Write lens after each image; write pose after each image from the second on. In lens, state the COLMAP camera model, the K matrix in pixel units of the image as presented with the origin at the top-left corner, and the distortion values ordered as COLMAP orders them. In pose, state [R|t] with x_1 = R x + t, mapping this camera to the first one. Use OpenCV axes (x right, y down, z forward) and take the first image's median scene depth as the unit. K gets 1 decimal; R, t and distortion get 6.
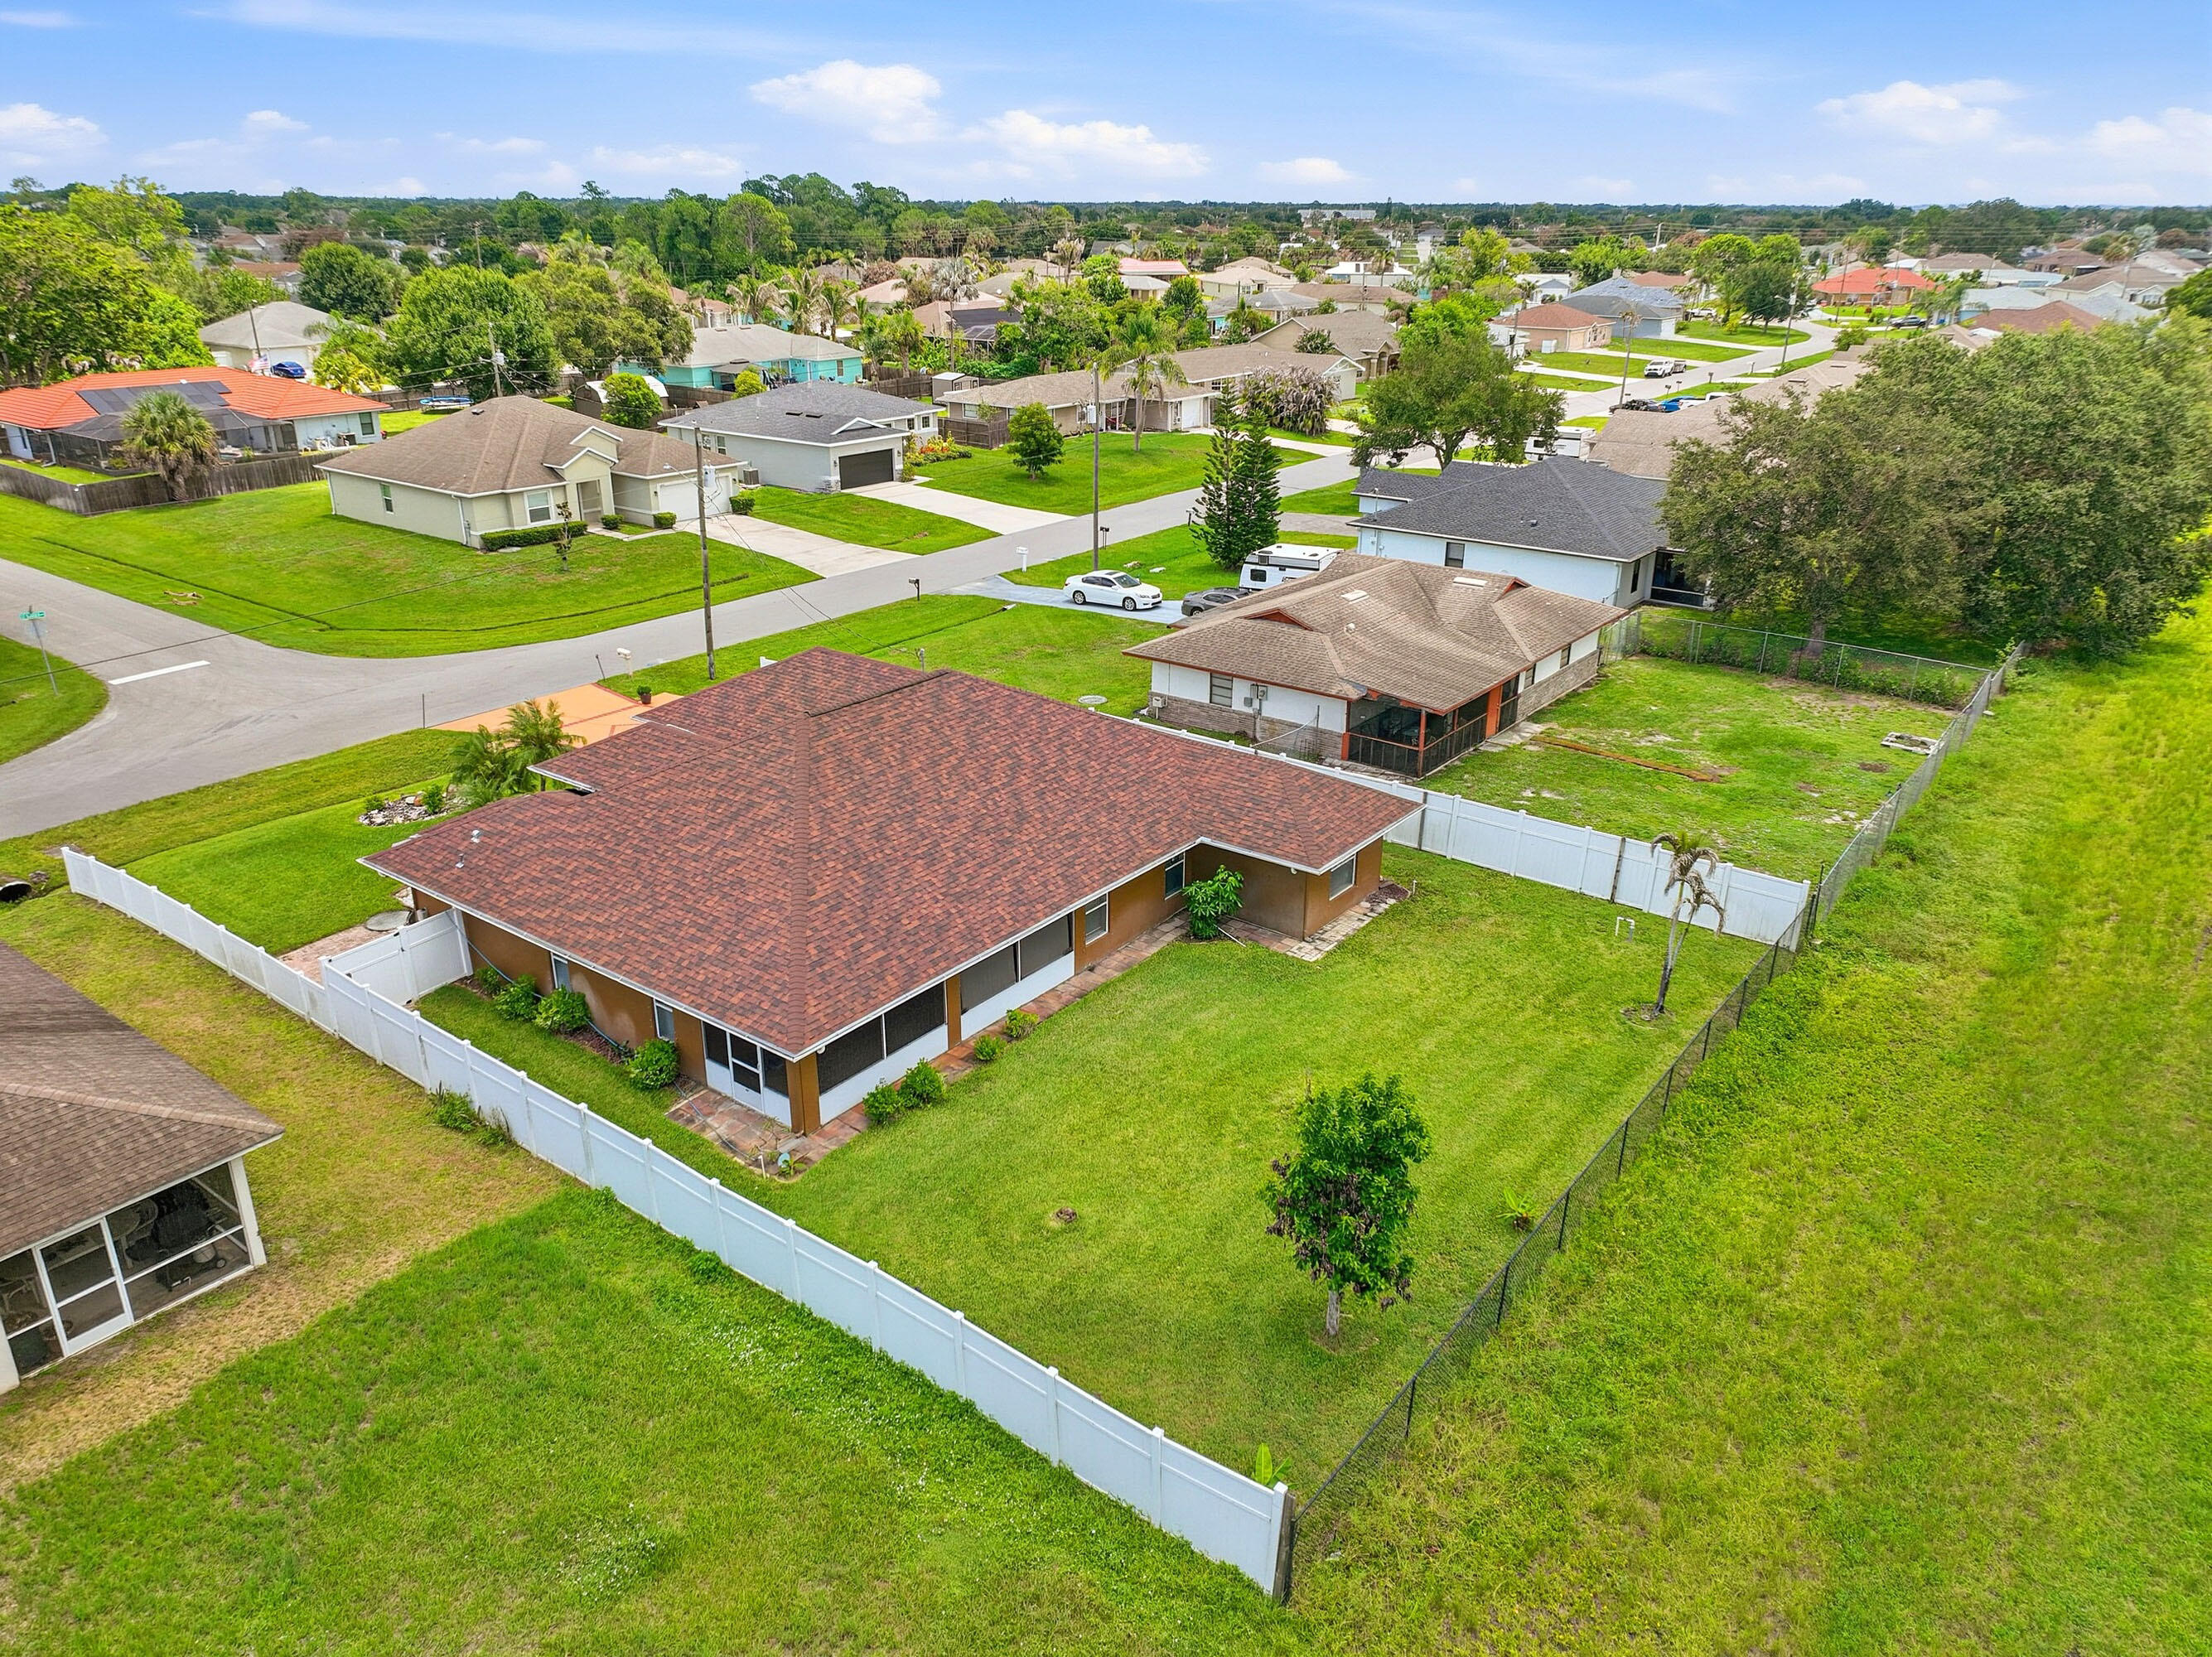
lens RADIAL K [[1554.1, 0, 1116.0], [0, 1554.1, 809.8], [0, 0, 1]] dist [-0.000902, 0.017602]
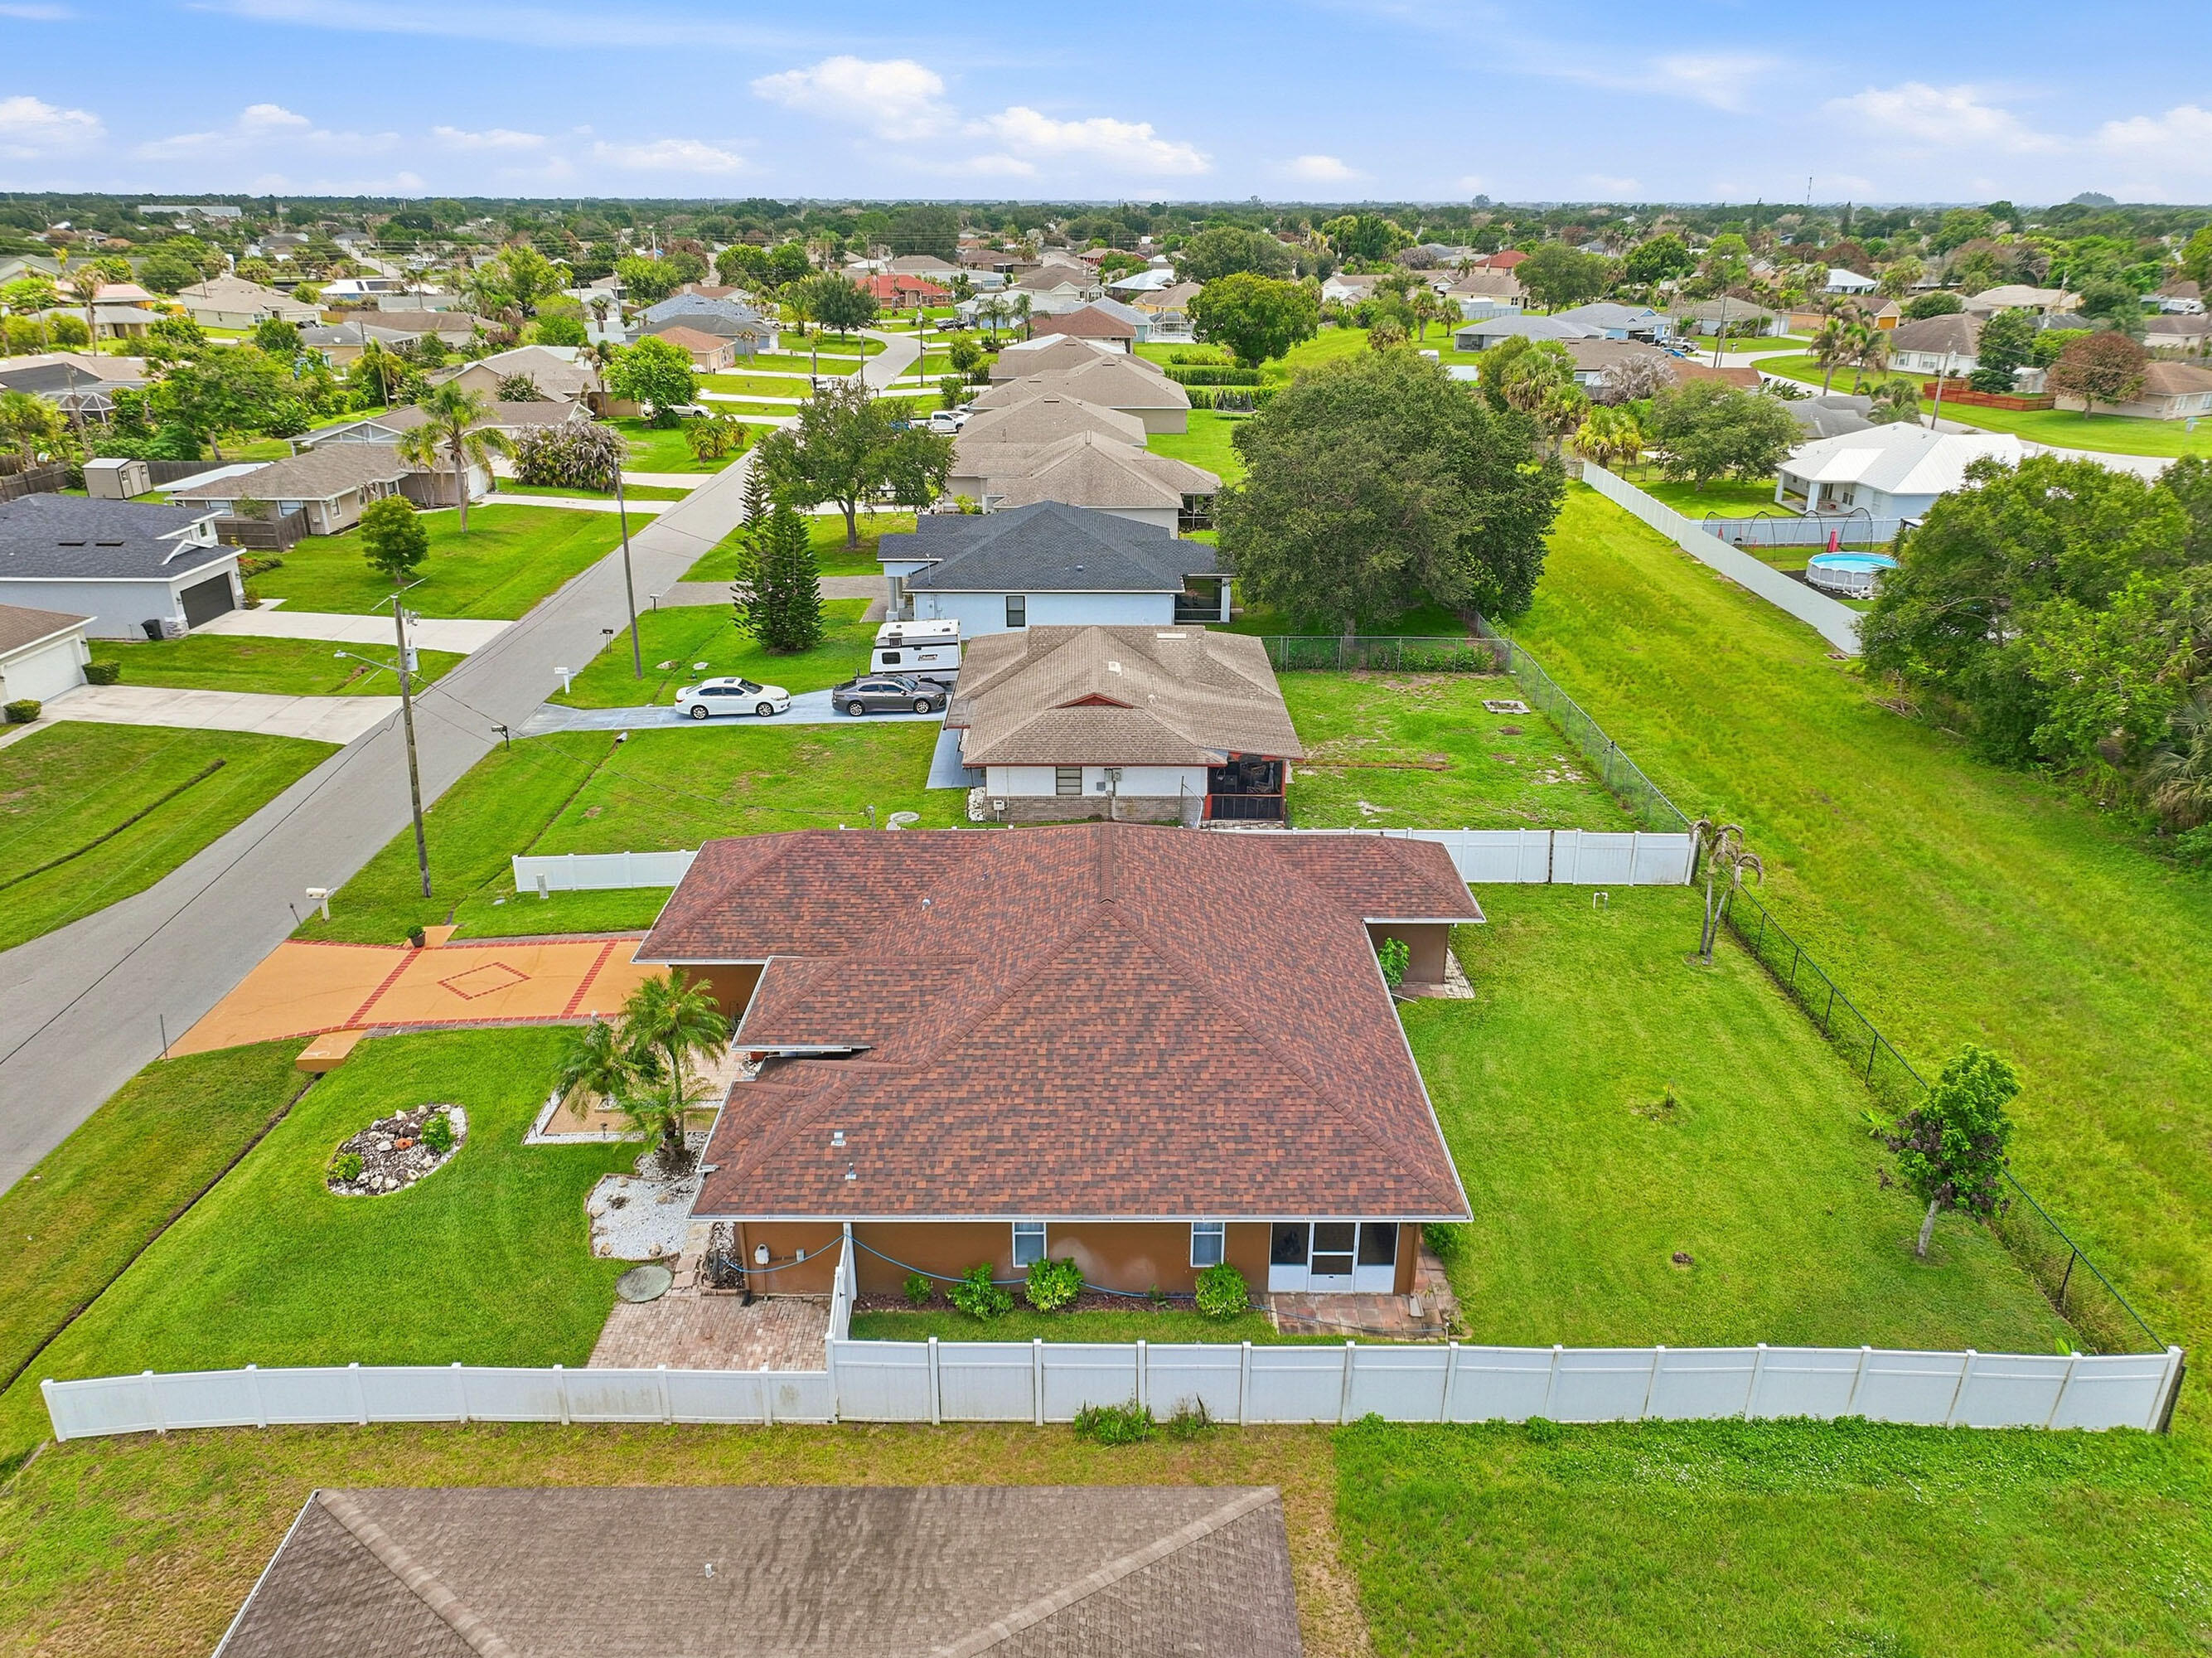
lens RADIAL K [[1554.3, 0, 1103.9], [0, 1554.3, 810.1], [0, 0, 1]] dist [-0.000902, 0.017602]
pose [[0.796394, -0.223114, 0.562118, -0.475934], [0.220539, 0.972598, 0.073587, -0.122826], [-0.563134, 0.065365, 0.823777, 0.130569]]
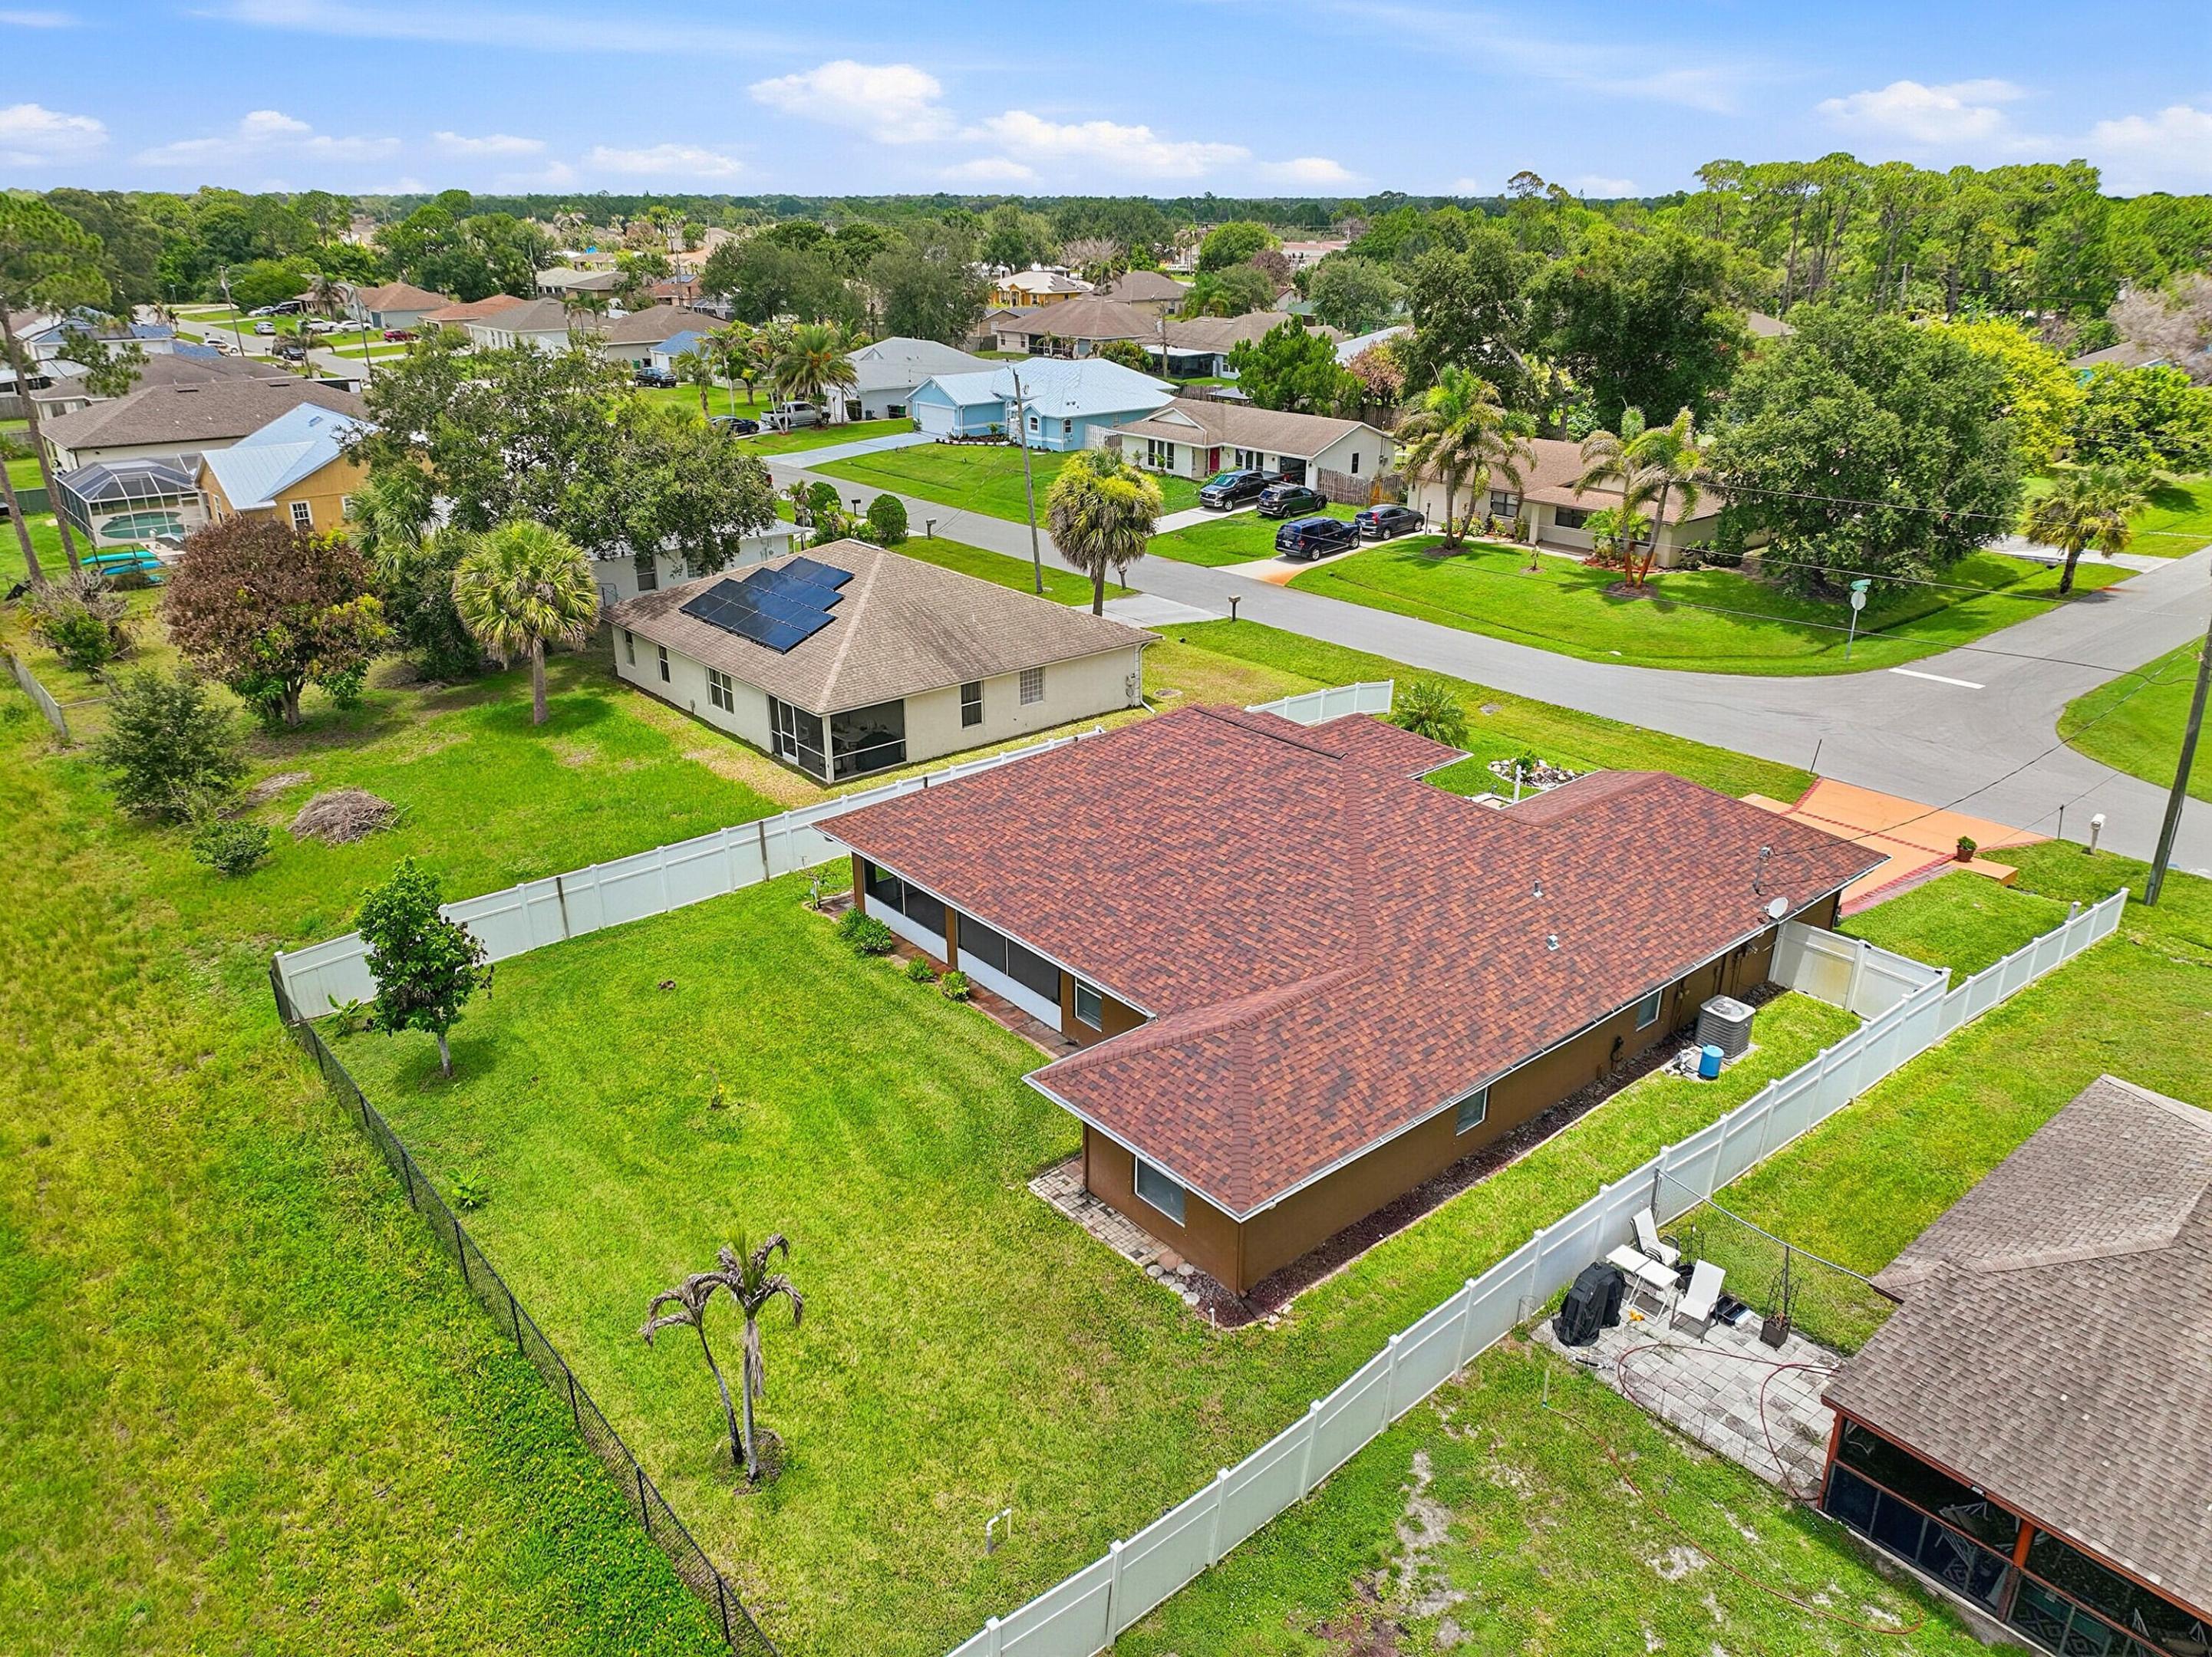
lens RADIAL K [[1553.9, 0, 1095.6], [0, 1553.9, 819.2], [0, 0, 1]] dist [-0.000902, 0.017602]
pose [[-0.224319, 0.355661, -0.907296, 0.510544], [-0.355874, 0.836827, 0.416023, -0.264062], [0.907213, 0.416205, -0.061145, 0.672160]]
